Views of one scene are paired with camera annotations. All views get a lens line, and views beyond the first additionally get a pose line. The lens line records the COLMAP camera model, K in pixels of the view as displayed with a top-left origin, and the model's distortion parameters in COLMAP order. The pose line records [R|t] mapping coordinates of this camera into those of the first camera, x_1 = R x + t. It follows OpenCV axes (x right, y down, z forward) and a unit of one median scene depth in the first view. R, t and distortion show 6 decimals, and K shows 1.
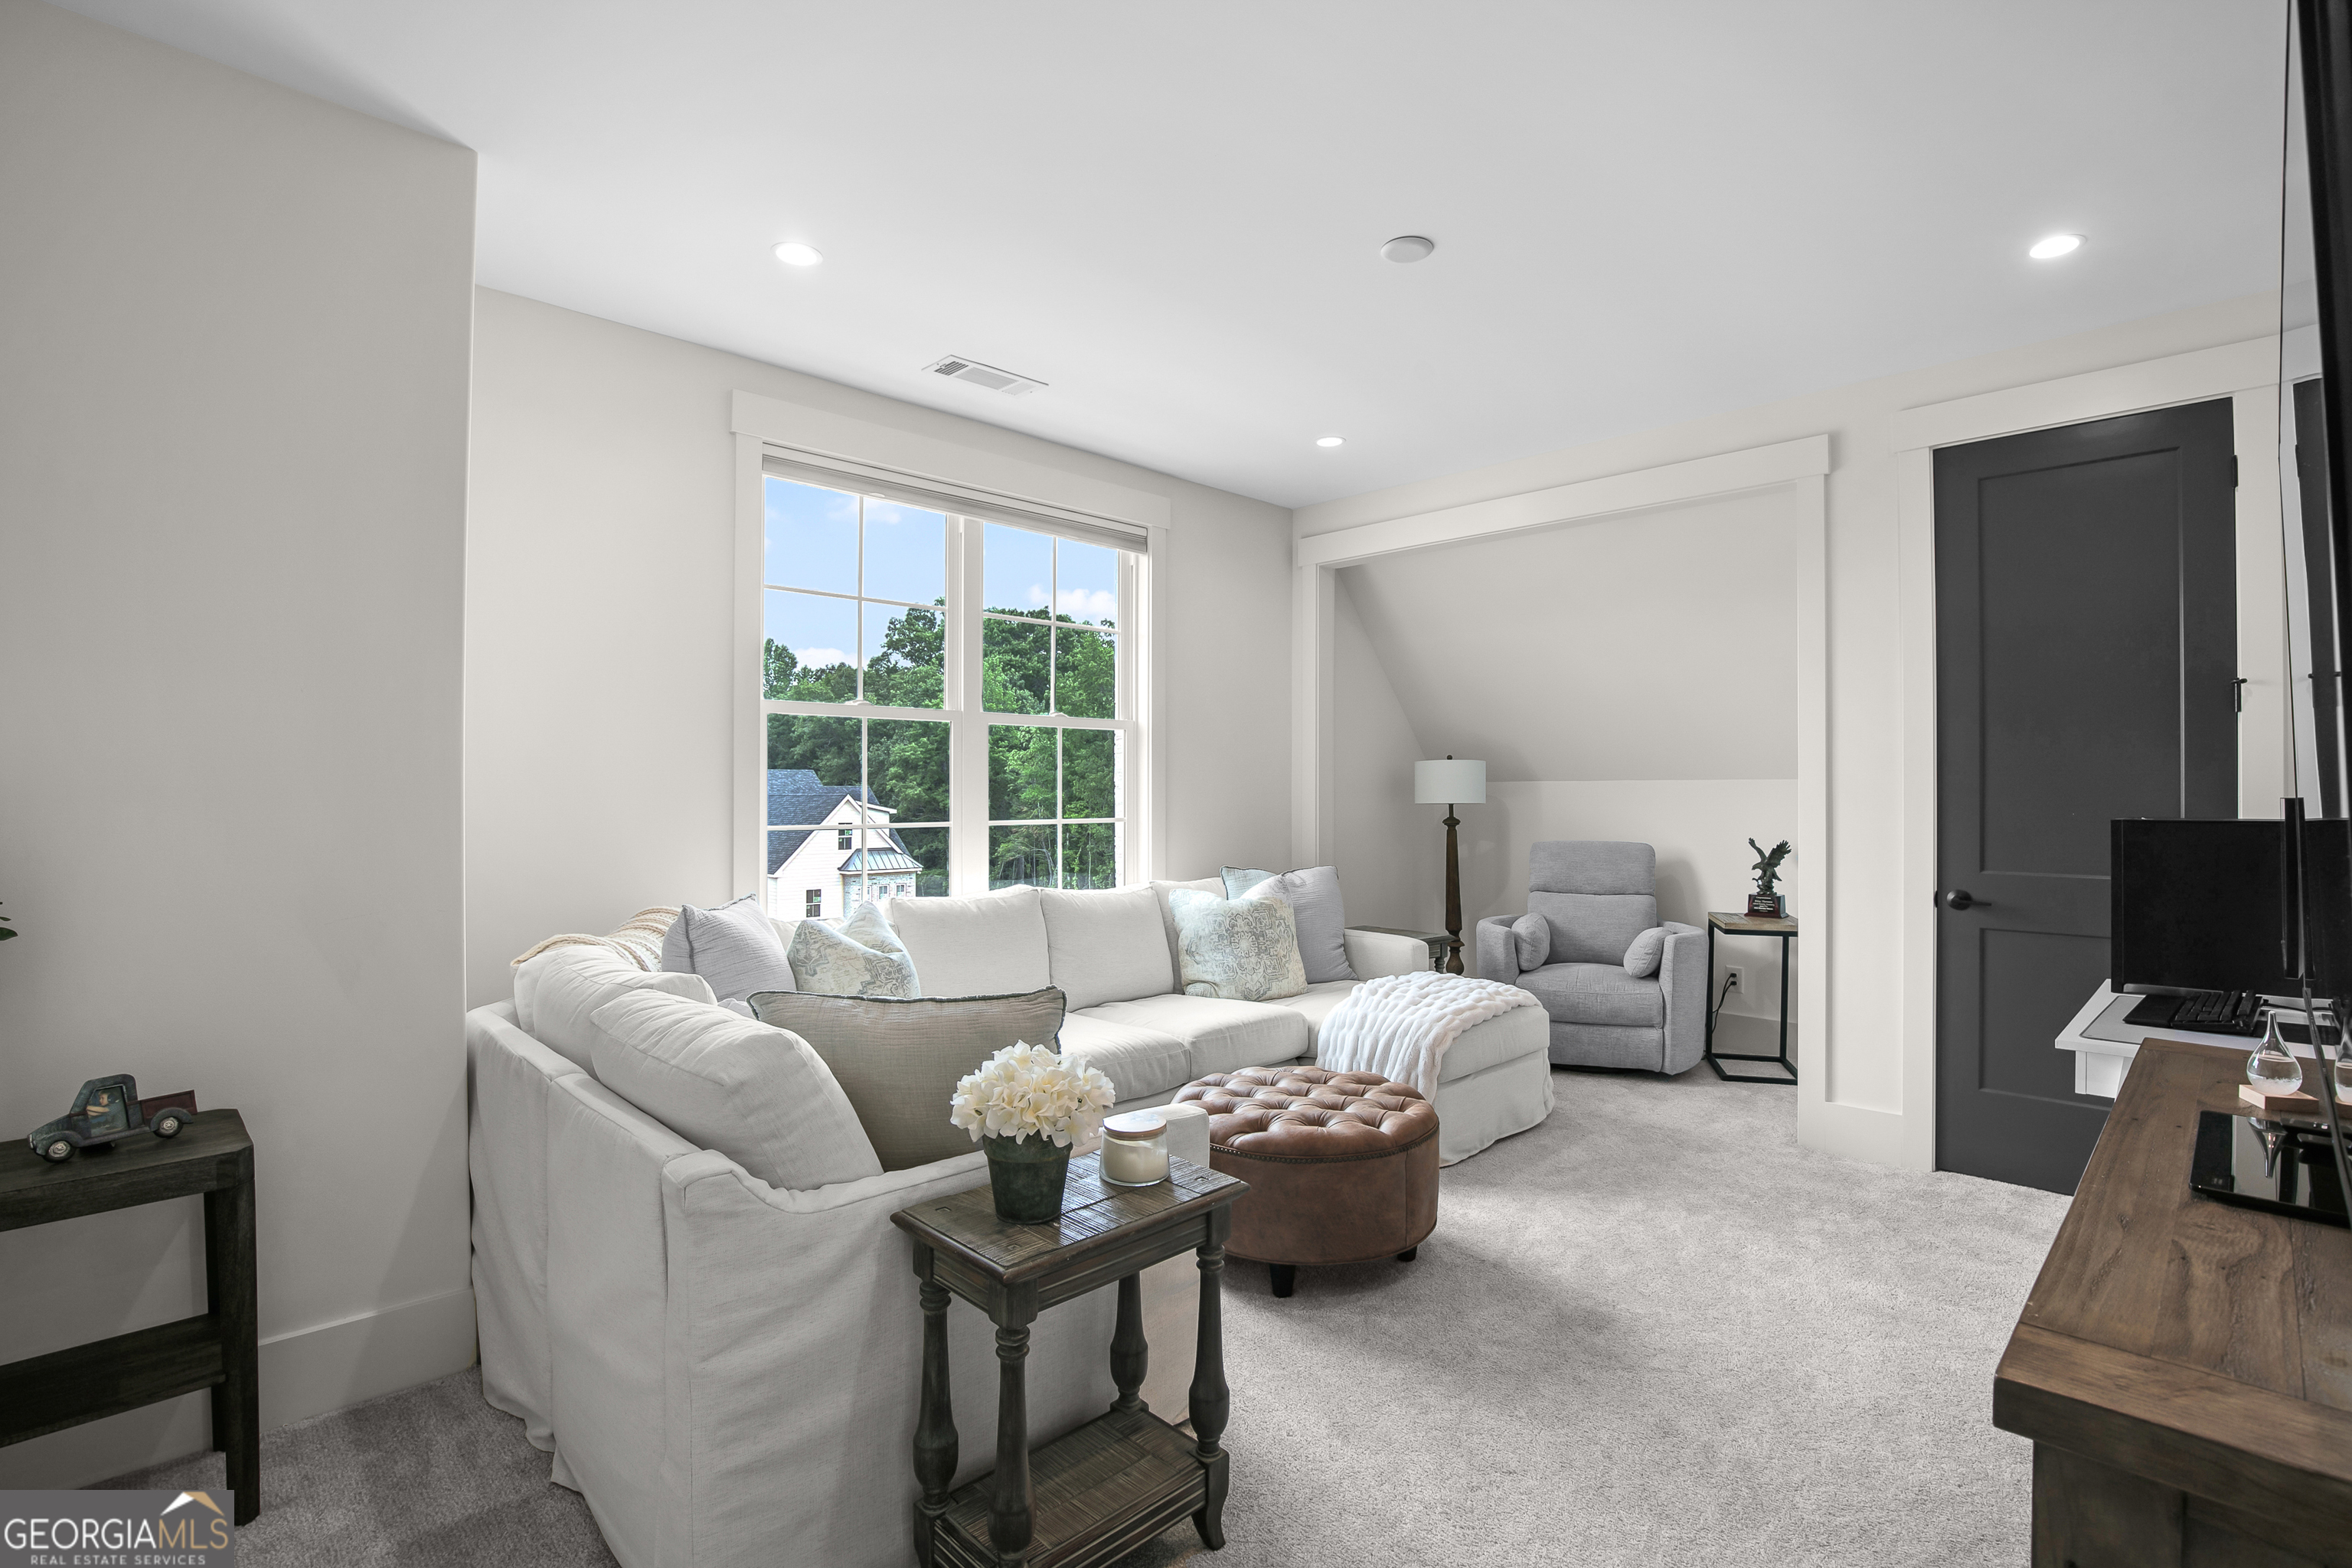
lens RADIAL K [[1098.9, 0, 1179.9], [0, 1098.9, 784.1], [0, 0, 1]] dist [-0.029908, -0.001830]
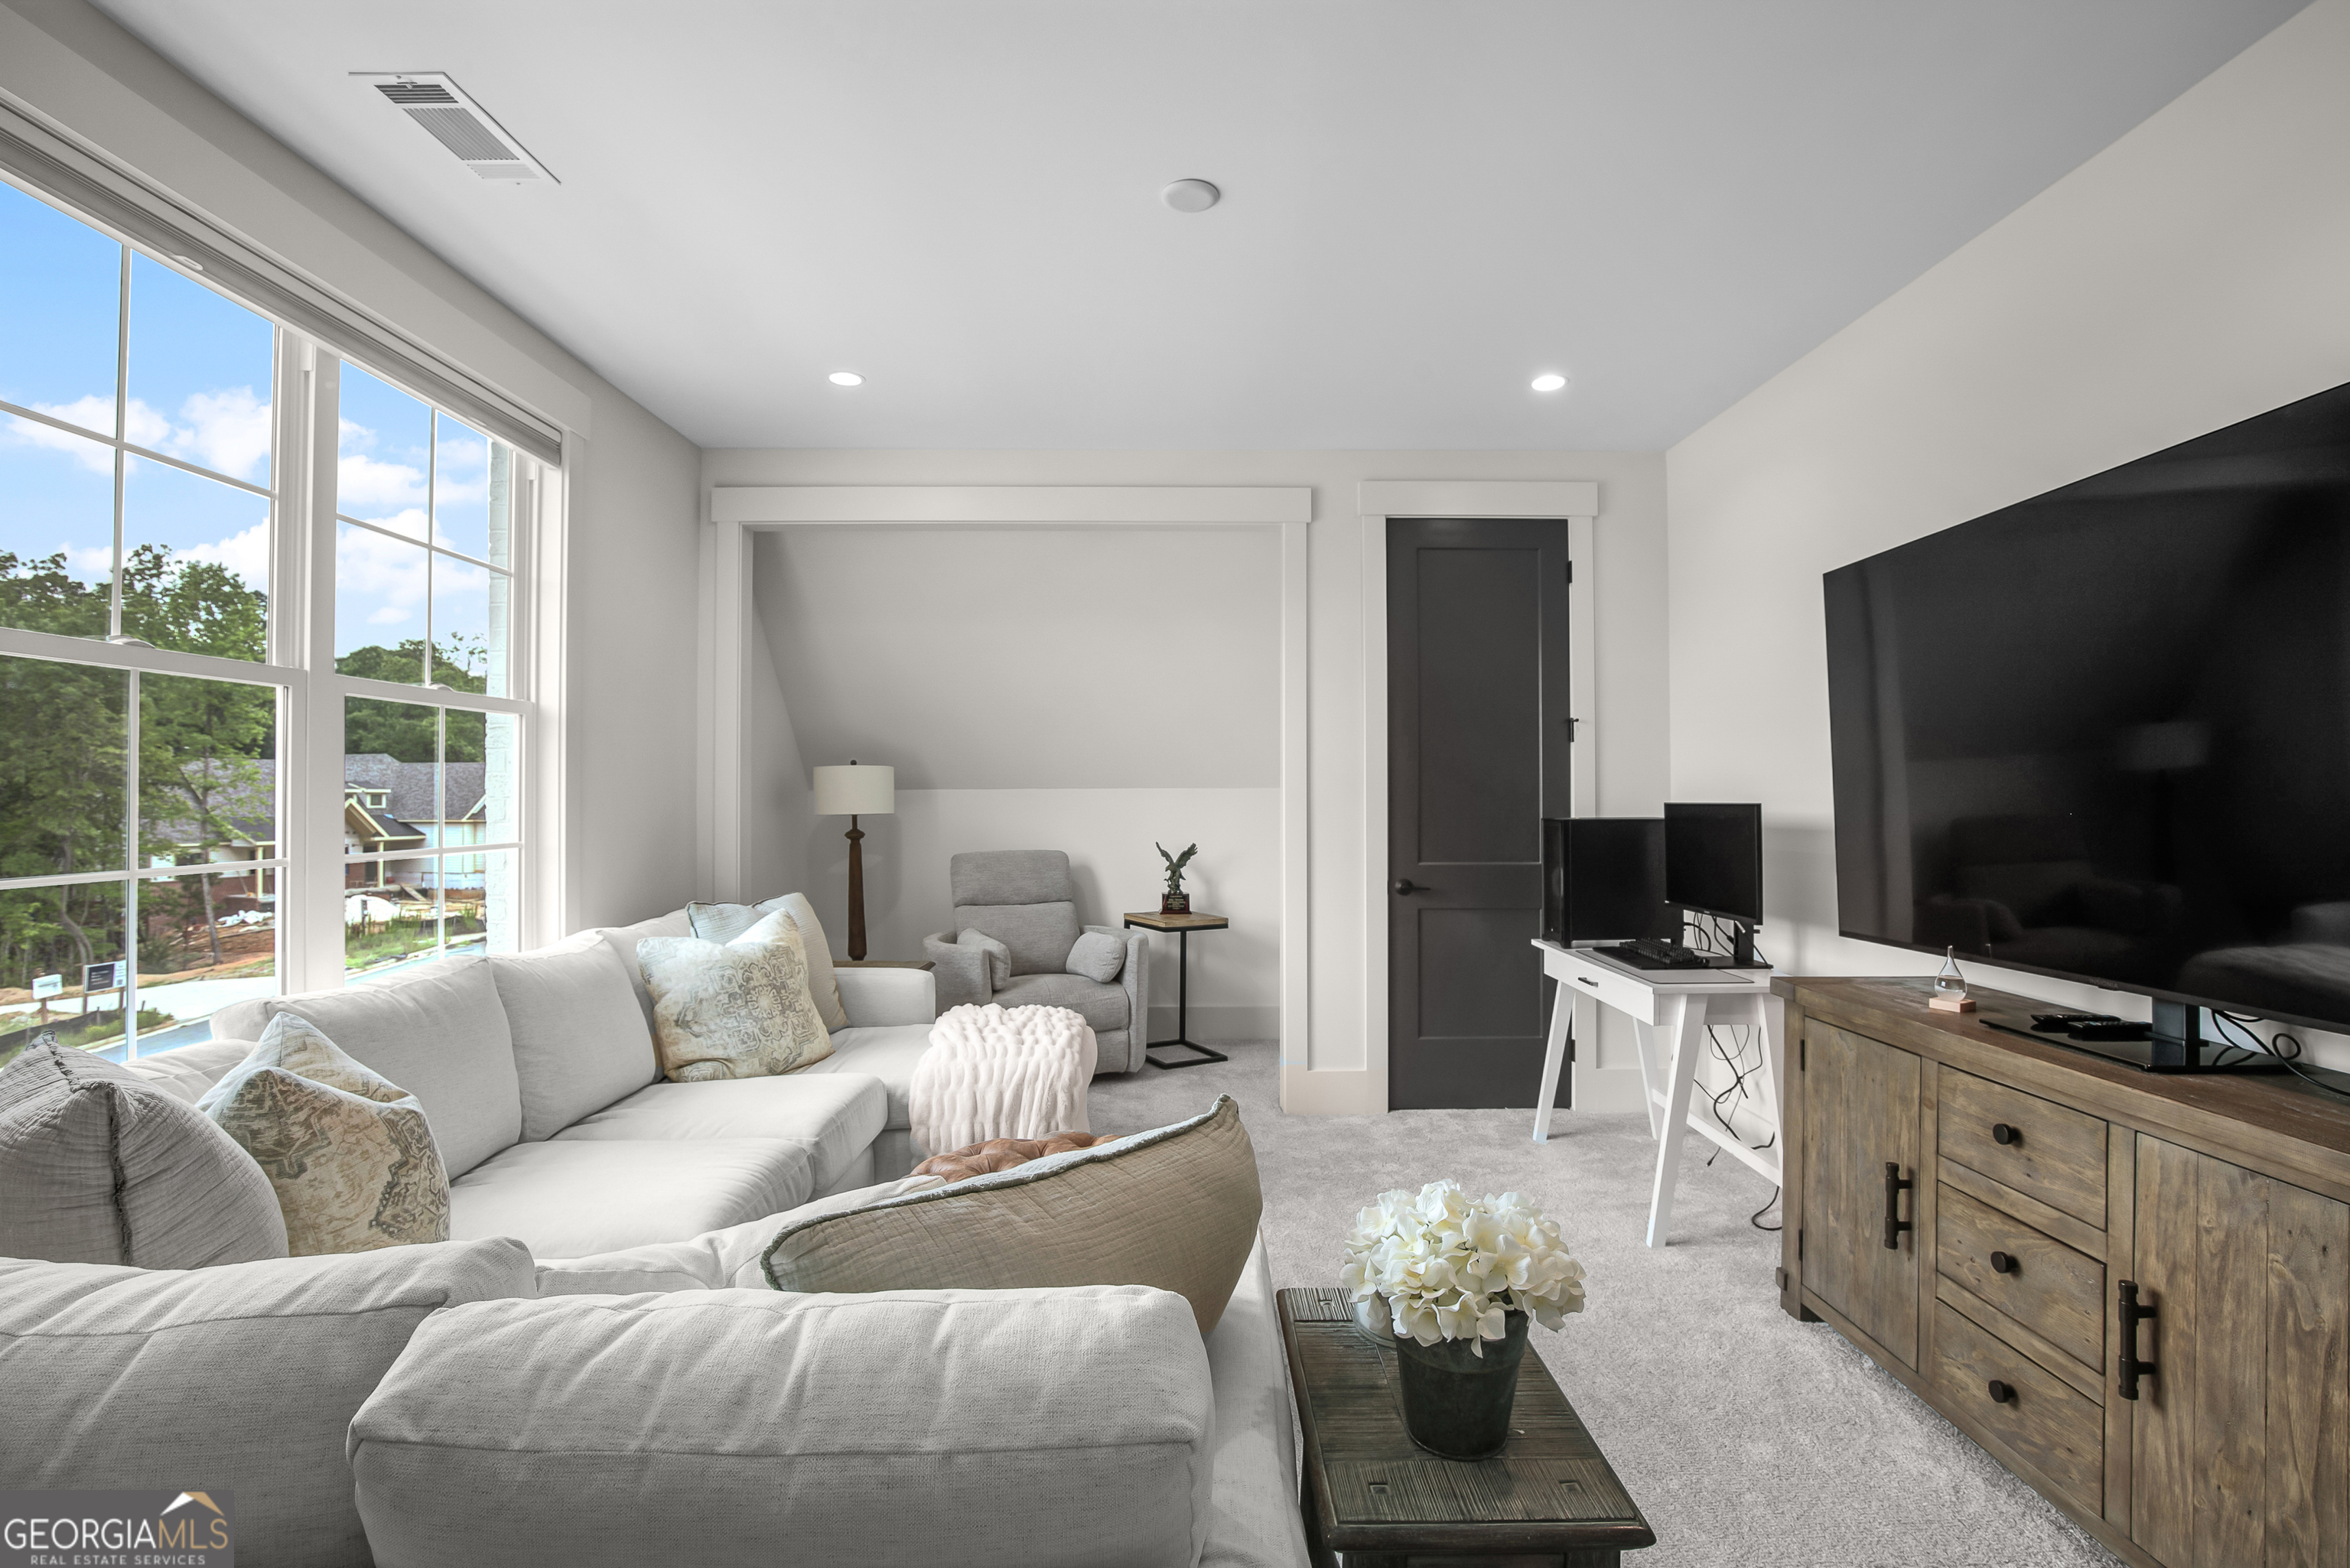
lens RADIAL K [[1097.9, 0, 1186.3], [0, 1097.9, 784.5], [0, 0, 1]] dist [-0.029908, -0.001830]
pose [[0.693496, 0.004936, 0.720443, -0.282694], [-0.000572, 0.999980, -0.006301, -0.001469], [-0.720460, 0.003958, 0.693485, 0.253218]]
